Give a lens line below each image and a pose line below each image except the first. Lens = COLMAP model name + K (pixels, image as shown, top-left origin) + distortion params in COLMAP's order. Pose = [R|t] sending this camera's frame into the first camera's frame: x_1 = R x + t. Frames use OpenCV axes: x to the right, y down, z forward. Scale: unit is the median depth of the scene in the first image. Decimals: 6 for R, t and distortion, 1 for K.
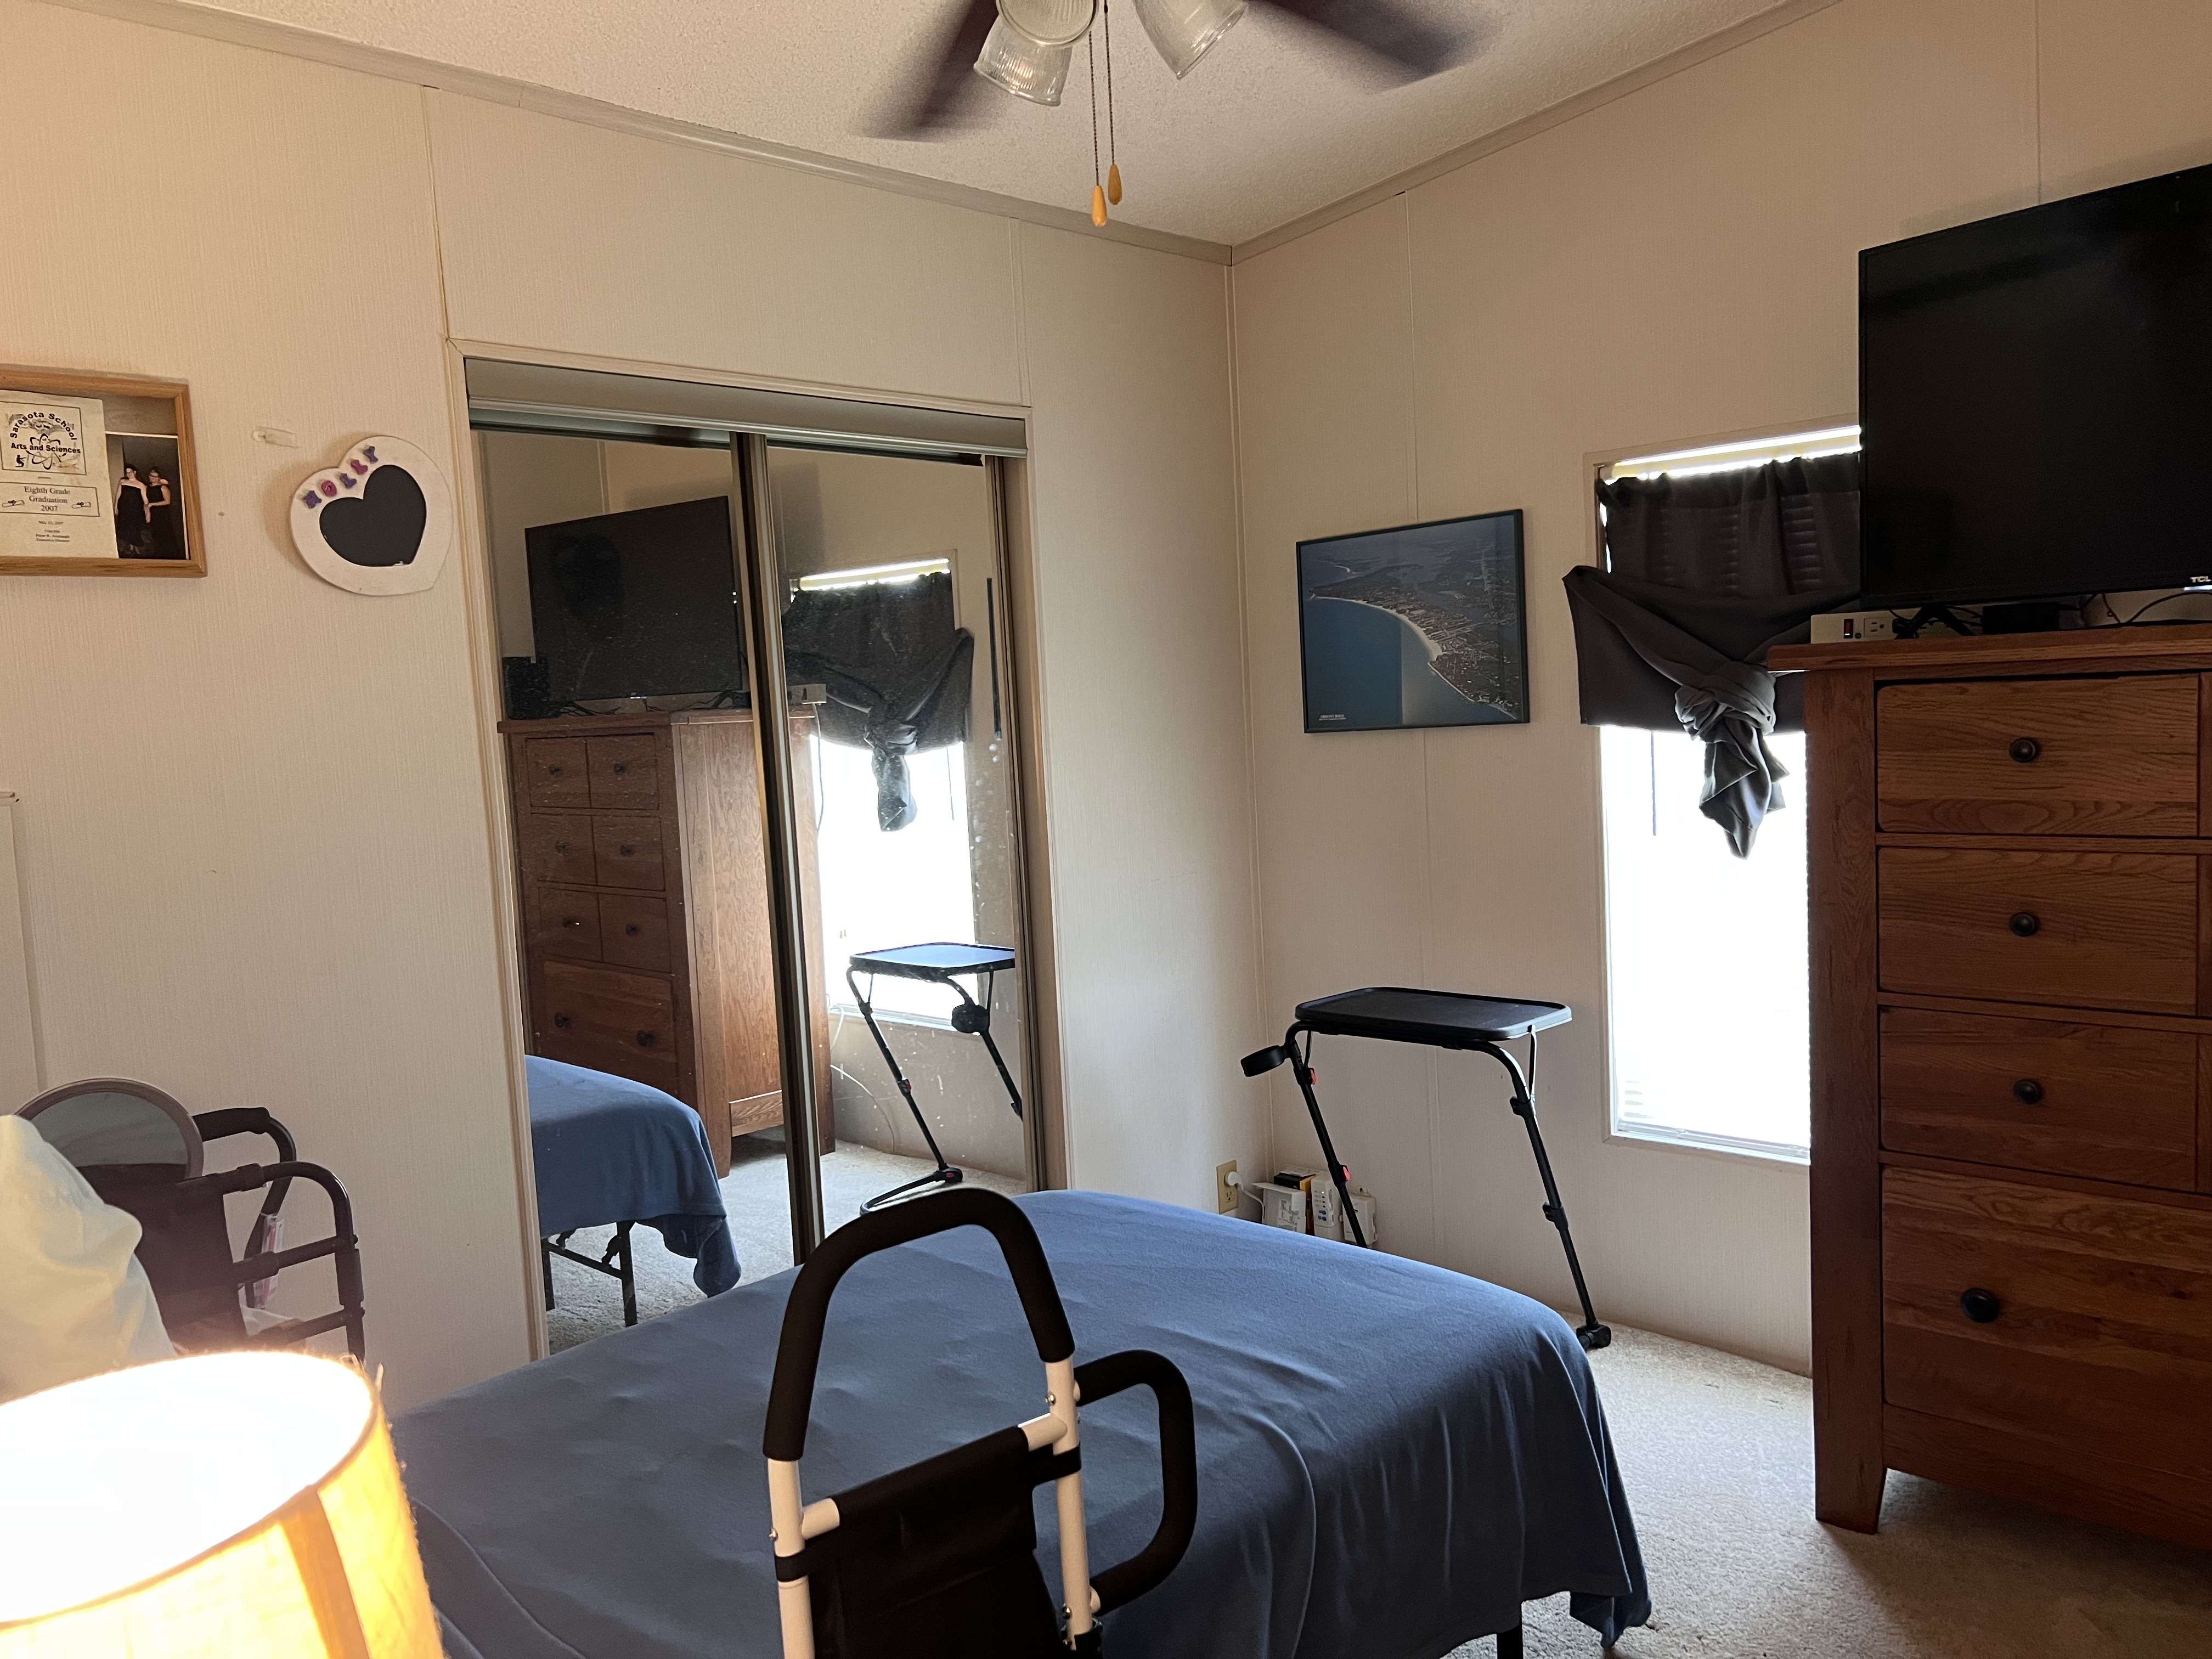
lens RADIAL K [[1701.8, 0, 1106.0], [0, 1701.8, 829.5], [0, 0, 1]] dist [0.101137, -0.107051]
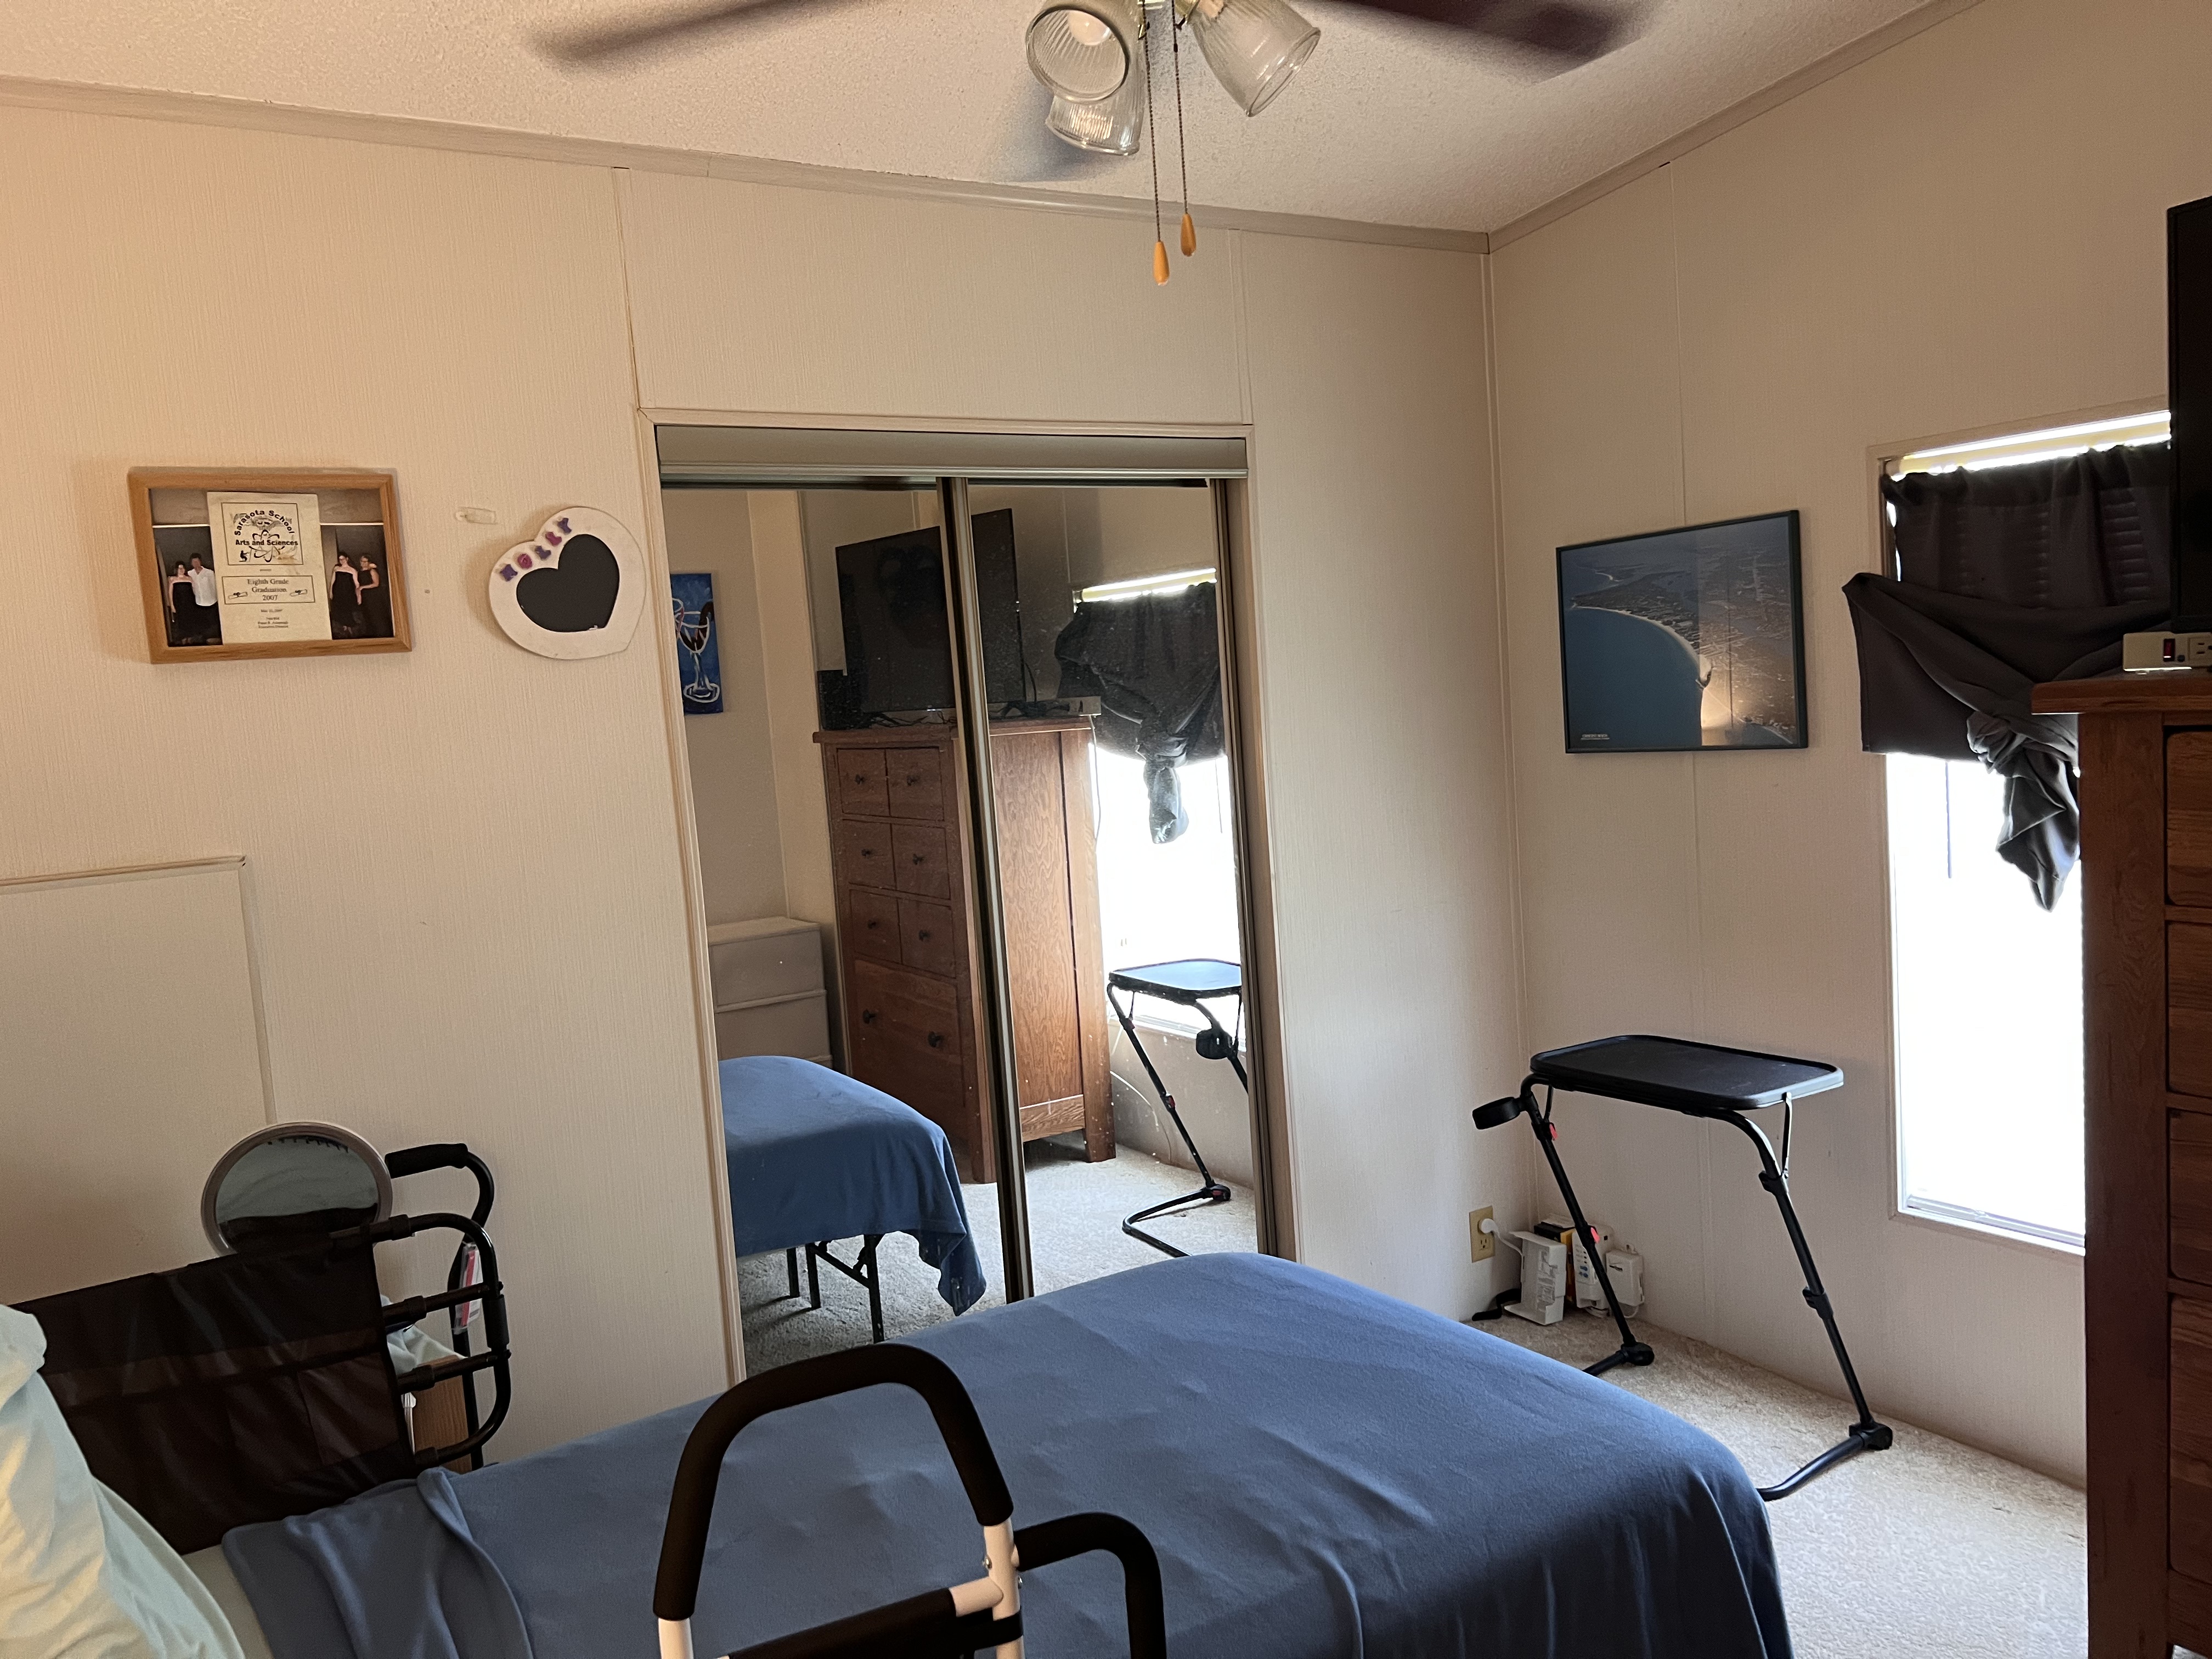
lens RADIAL K [[1710.4, 0, 1106.0], [0, 1710.4, 829.5], [0, 0, 1]] dist [0.028236, 0.008114]
pose [[0.971379, 0.005492, -0.237472, 0.114700], [-0.000380, 0.999767, 0.021569, -0.042491], [0.237535, -0.020861, 0.971155, 0.044785]]
